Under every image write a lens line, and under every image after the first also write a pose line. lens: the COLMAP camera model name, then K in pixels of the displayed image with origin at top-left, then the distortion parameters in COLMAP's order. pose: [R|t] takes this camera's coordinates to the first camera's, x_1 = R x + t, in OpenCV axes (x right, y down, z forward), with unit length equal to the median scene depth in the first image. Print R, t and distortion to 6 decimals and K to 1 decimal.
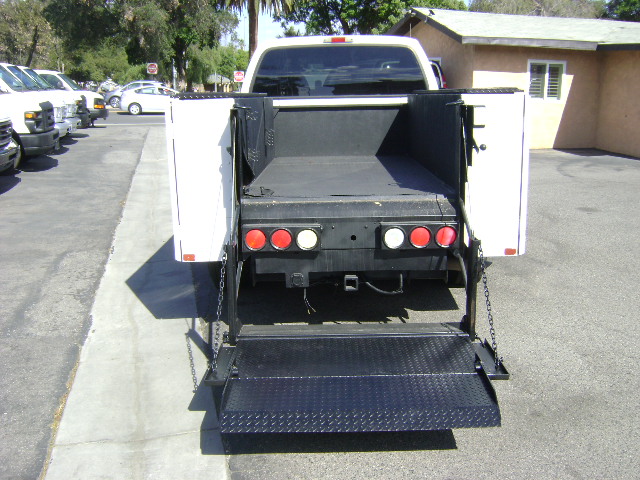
lens RADIAL K [[660.7, 0, 324.5], [0, 660.7, 238.8], [0, 0, 1]] dist [-0.126753, 0.042521]
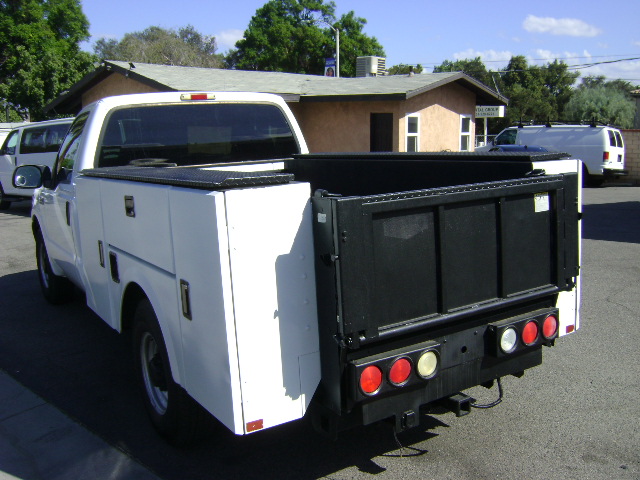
lens RADIAL K [[660.7, 0, 324.5], [0, 660.7, 238.8], [0, 0, 1]] dist [-0.126753, 0.042521]
pose [[0.842056, -0.105778, 0.528917, -0.295818], [0.146379, 0.988597, -0.035332, -0.076869], [-0.519148, 0.107174, 0.847938, 0.242955]]
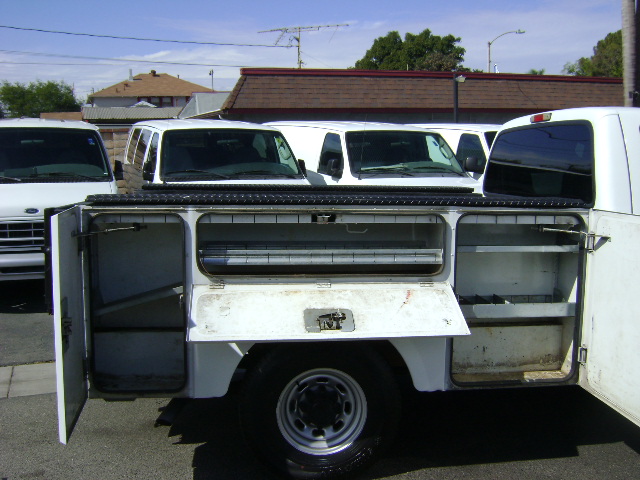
lens RADIAL K [[660.7, 0, 324.5], [0, 660.7, 238.8], [0, 0, 1]] dist [-0.126753, 0.042521]
pose [[0.130665, 0.130314, -0.982825, 0.684093], [-0.227609, 0.968789, 0.098193, -0.196201], [0.964946, 0.210870, 0.156248, 0.698278]]
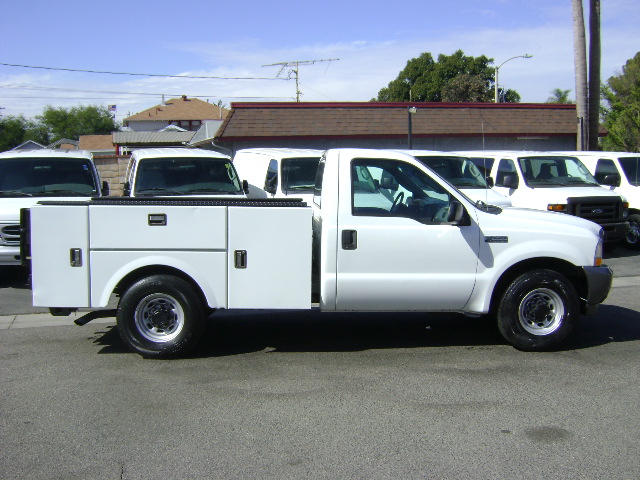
lens RADIAL K [[660.7, 0, 324.5], [0, 660.7, 238.8], [0, 0, 1]] dist [-0.126753, 0.042521]
pose [[0.066729, 0.102846, -0.992457, 1.148226], [-0.226105, 0.970356, 0.085353, -0.260635], [0.971815, 0.218704, 0.088005, 0.932287]]
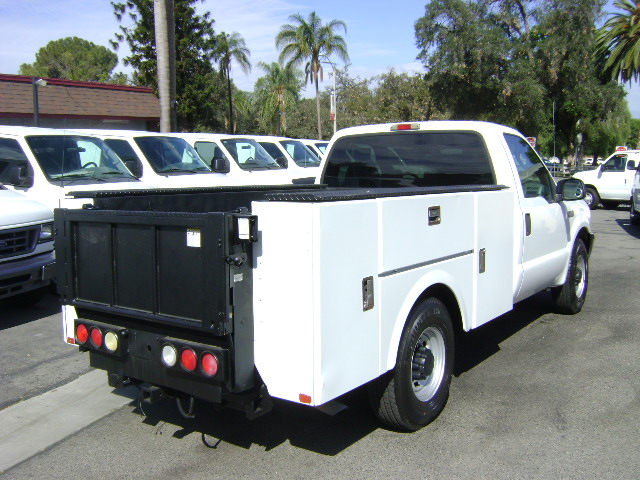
lens RADIAL K [[660.7, 0, 324.5], [0, 660.7, 238.8], [0, 0, 1]] dist [-0.126753, 0.042521]
pose [[0.819722, 0.066869, -0.568844, 0.459974], [-0.127299, 0.989591, -0.067112, -0.075283], [0.558436, 0.127427, 0.819703, 0.209199]]
